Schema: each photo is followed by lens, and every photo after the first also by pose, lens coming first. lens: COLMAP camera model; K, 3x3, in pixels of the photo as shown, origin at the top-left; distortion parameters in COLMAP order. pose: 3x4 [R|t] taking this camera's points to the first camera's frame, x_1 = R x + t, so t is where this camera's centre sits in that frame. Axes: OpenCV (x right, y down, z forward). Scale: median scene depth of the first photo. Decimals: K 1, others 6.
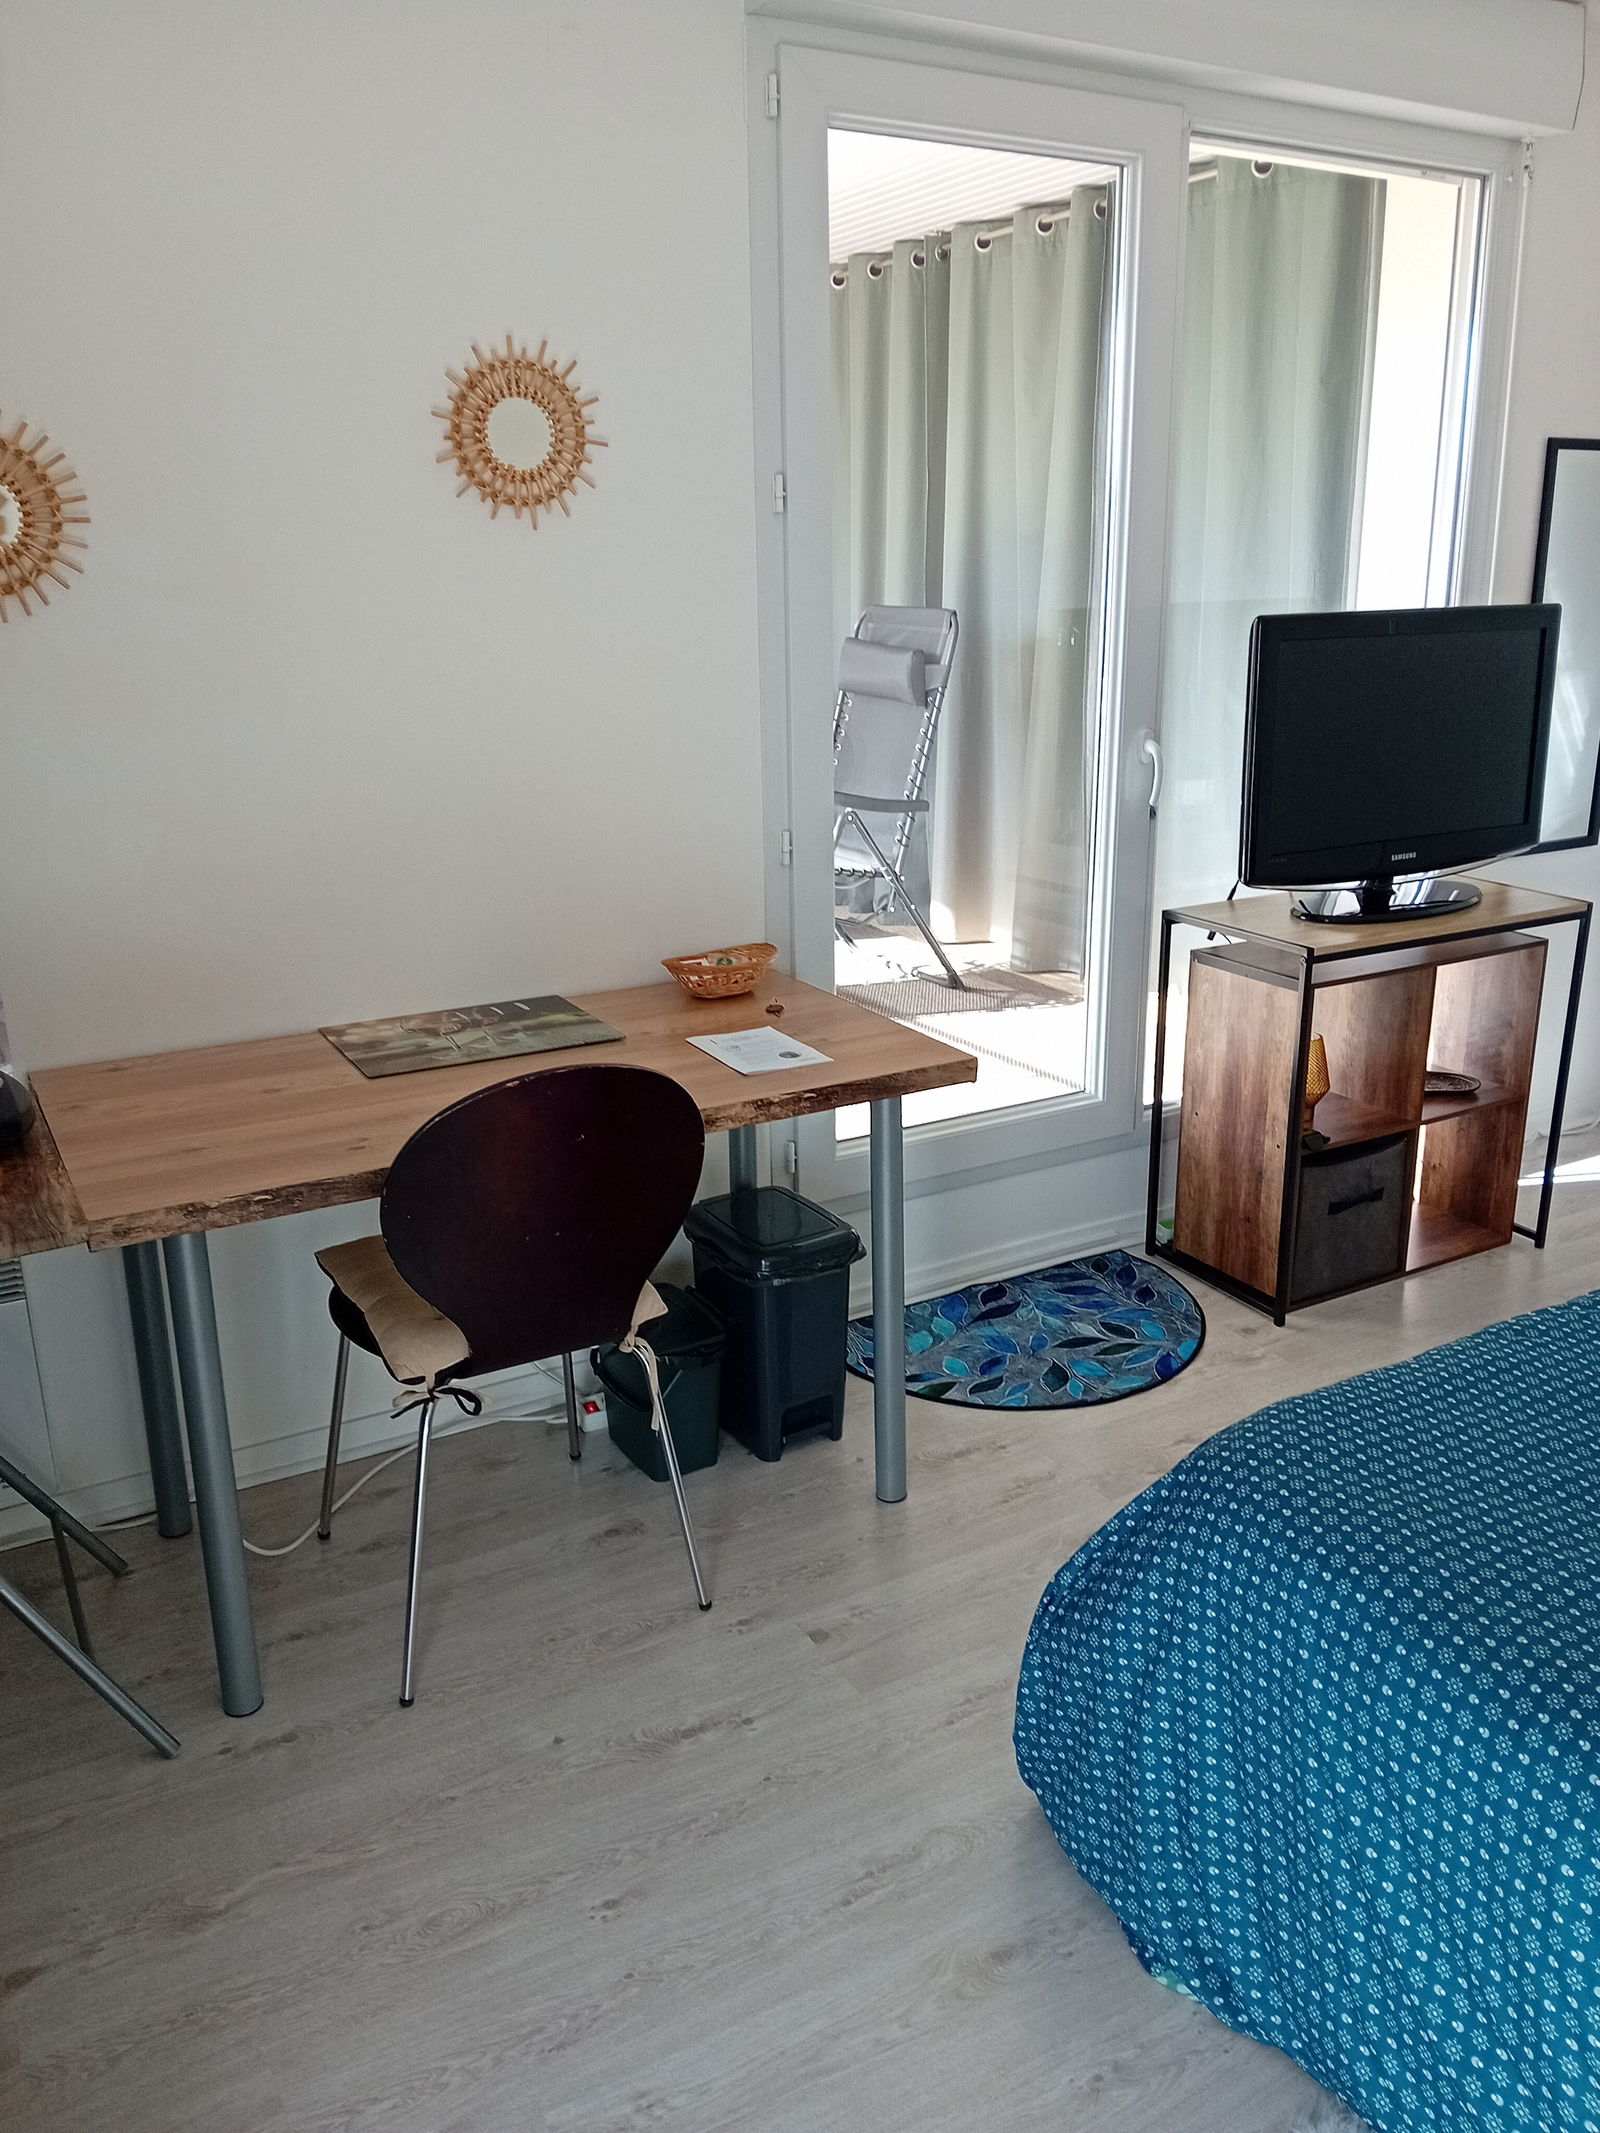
lens RADIAL K [[1685.4, 0, 800.0], [0, 1685.4, 1066.5], [0, 0, 1]] dist [0.092830, -0.188855]
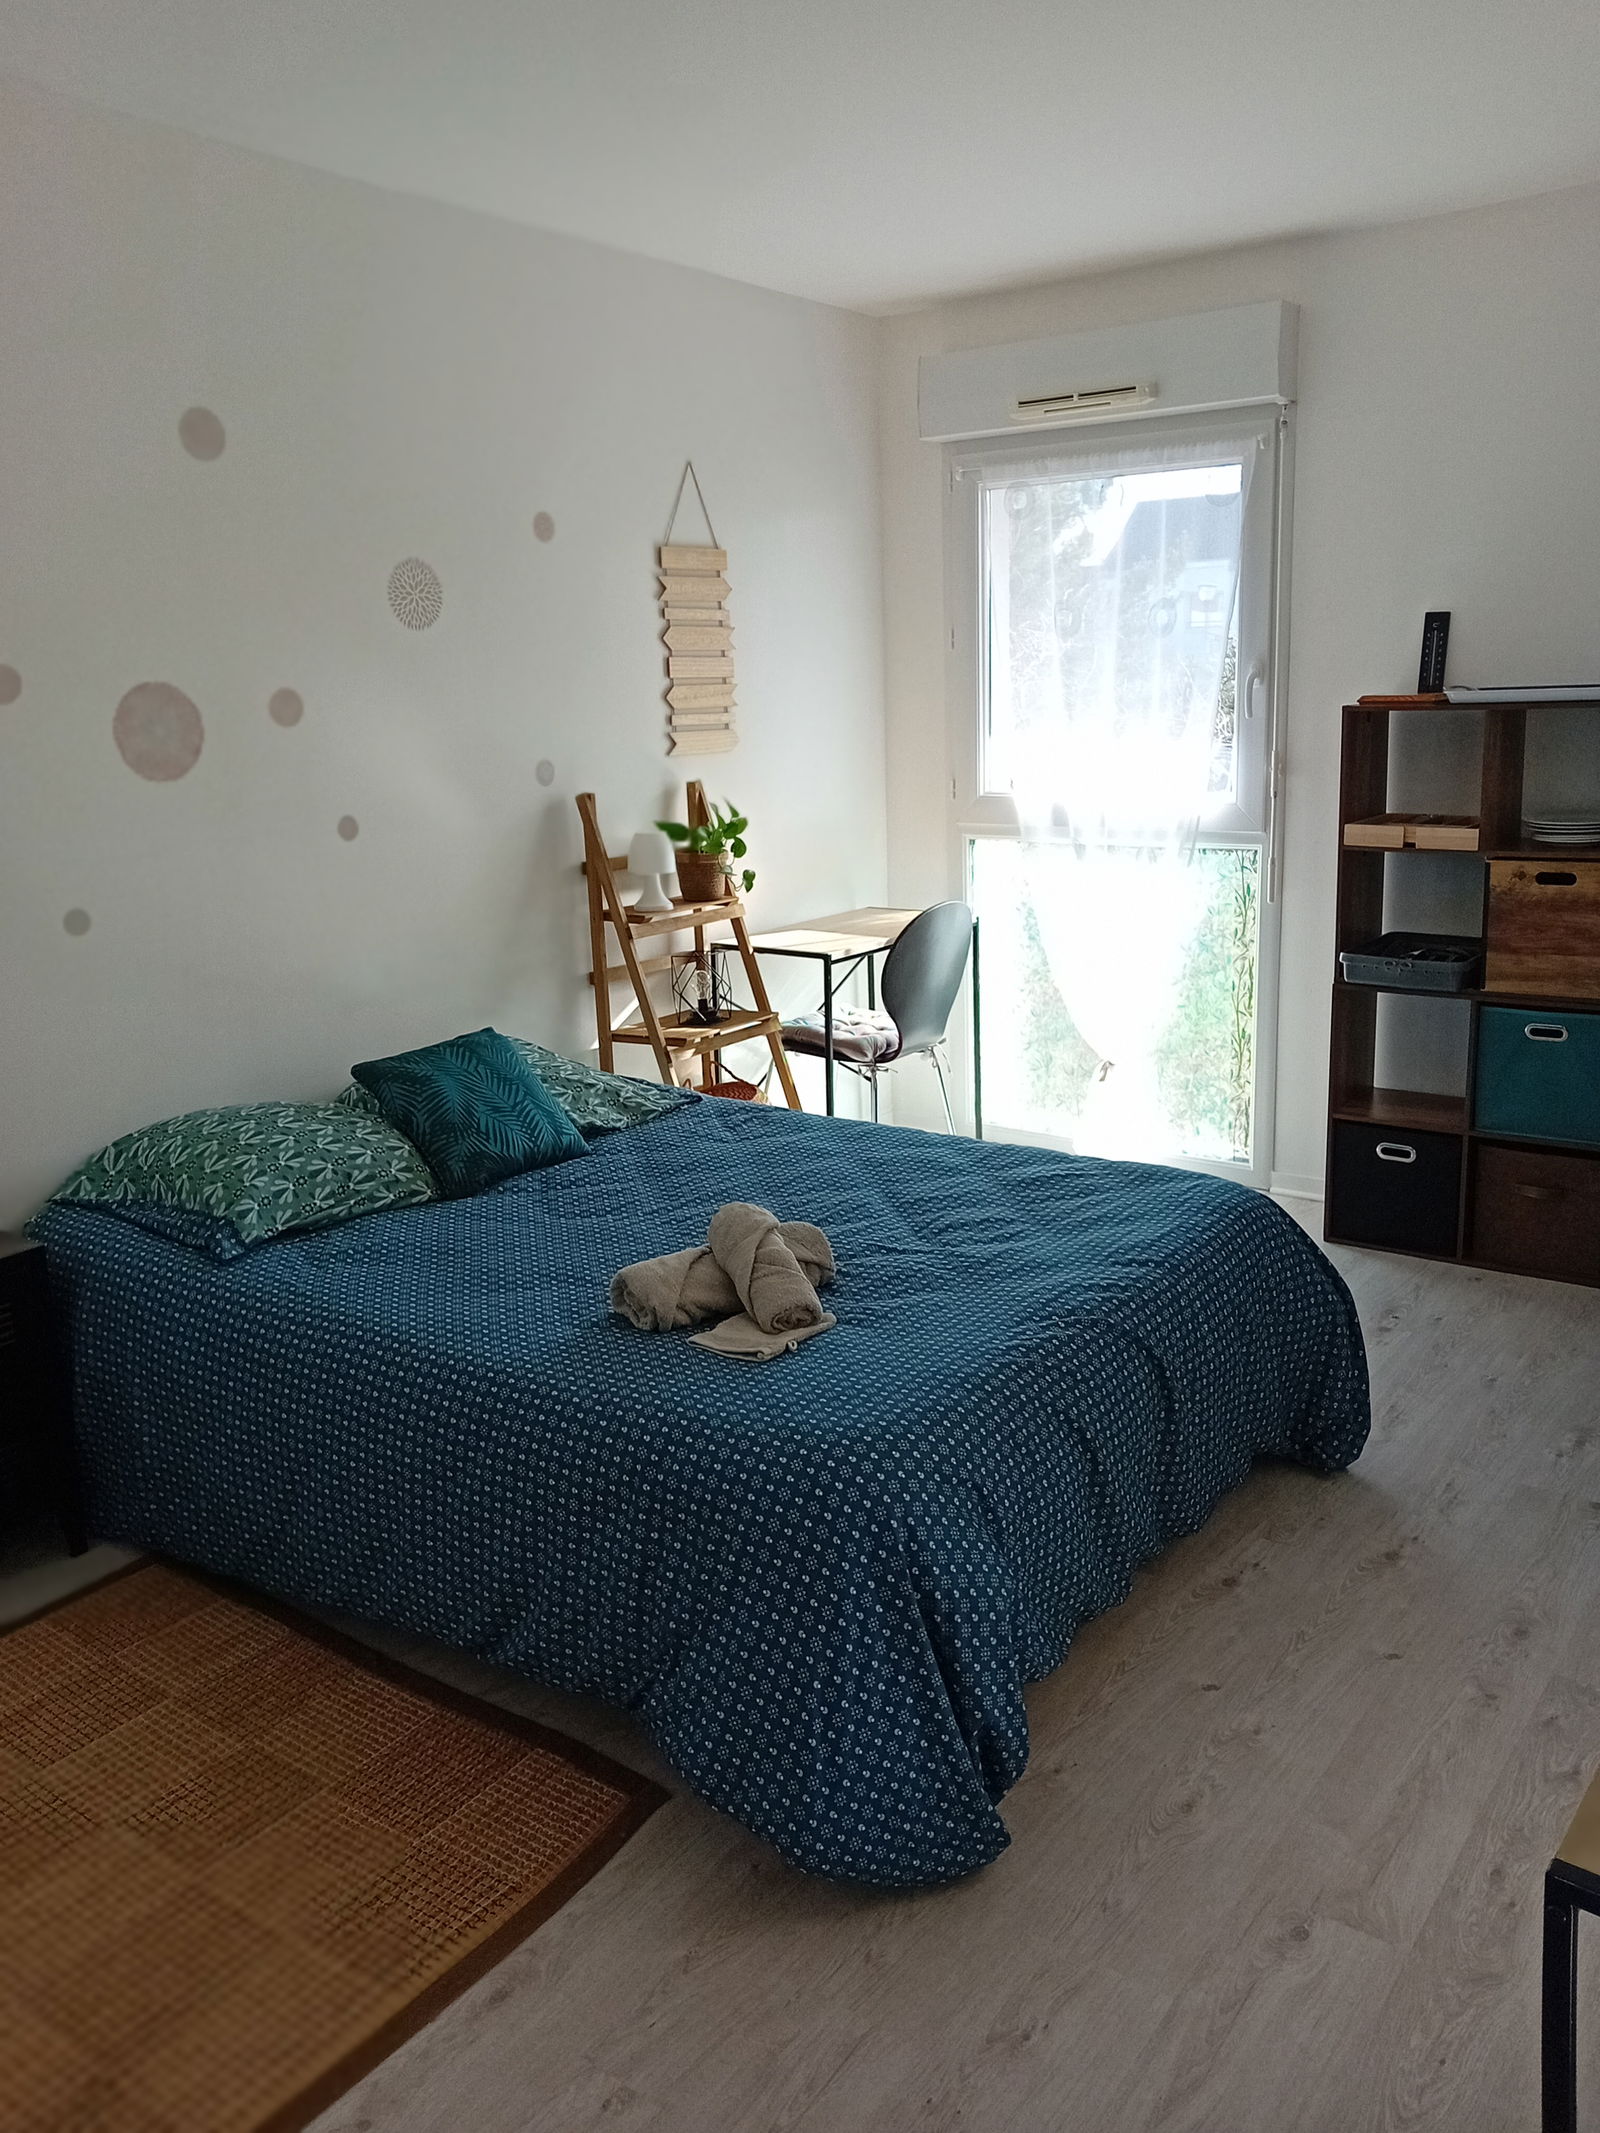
lens RADIAL K [[1685.4, 0, 800.0], [0, 1685.4, 1066.5], [0, 0, 1]] dist [0.092830, -0.188855]
pose [[-0.912465, 0.142838, -0.383413, 0.961515], [-0.072752, 0.865510, 0.495580, -0.517479], [0.402636, 0.480094, -0.779355, 1.535502]]
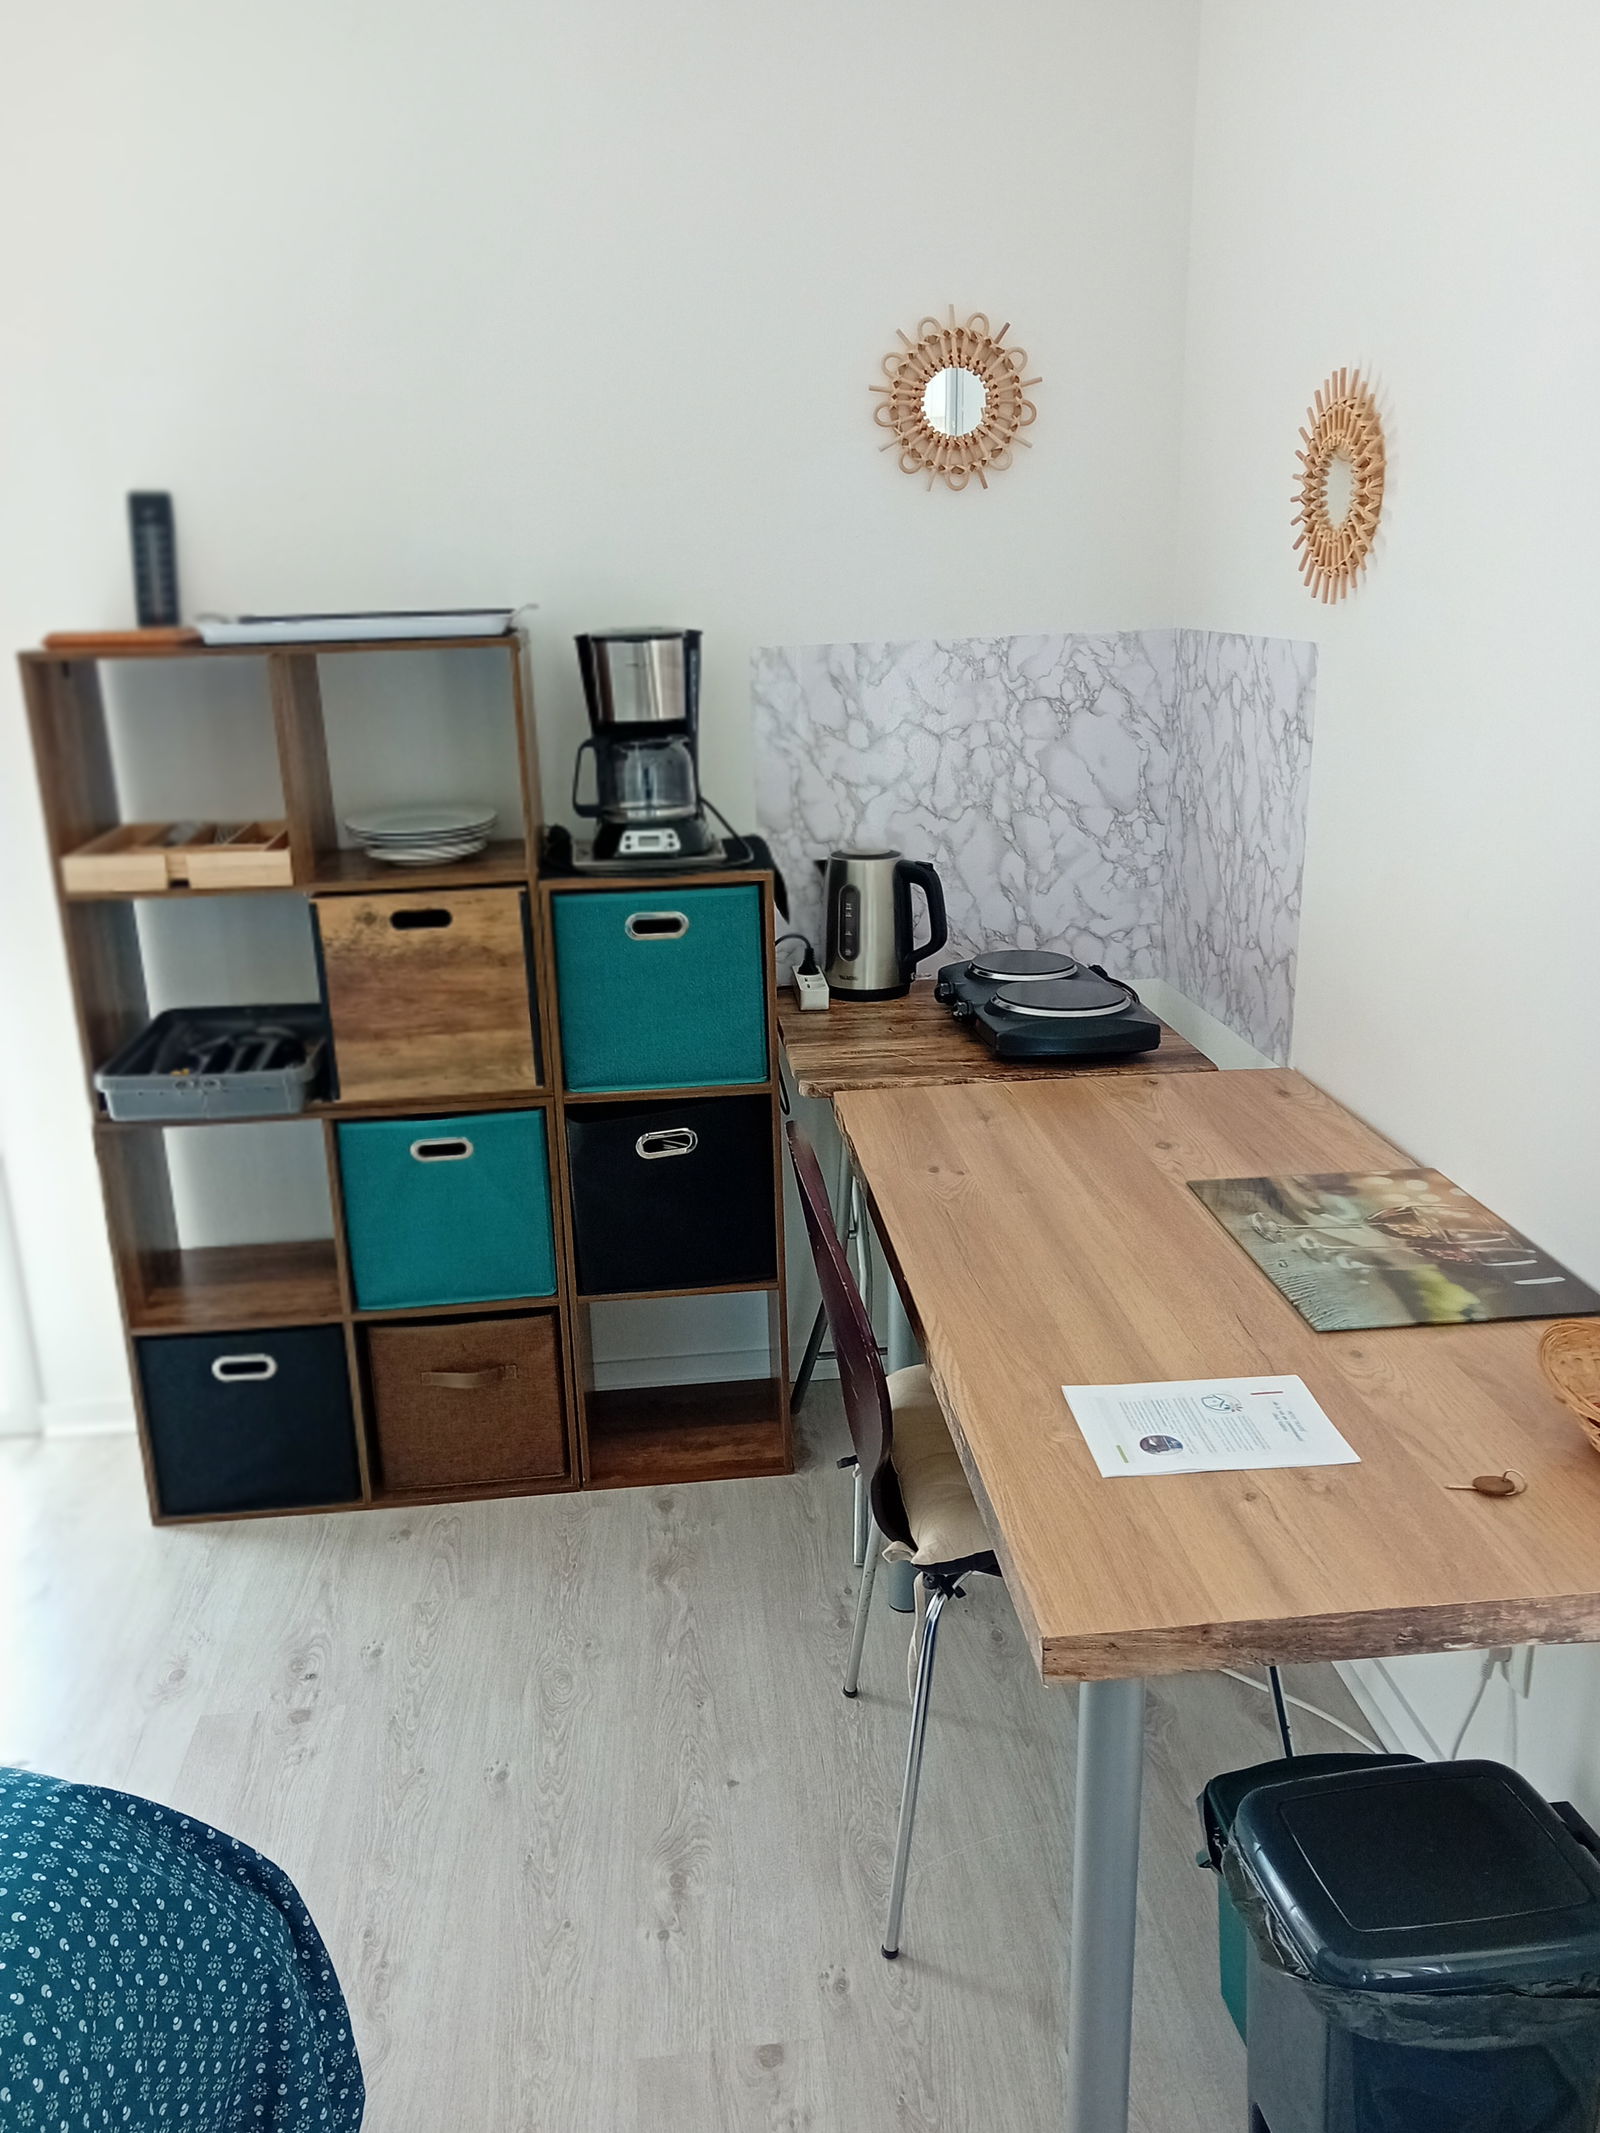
lens RADIAL K [[1685.4, 0, 800.0], [0, 1685.4, 1066.5], [0, 0, 1]] dist [0.092830, -0.188855]
pose [[-0.406747, 0.284582, -0.868084, 0.496858], [-0.239391, 0.883832, 0.401912, -0.316245], [0.881617, 0.371288, -0.291370, 1.027059]]
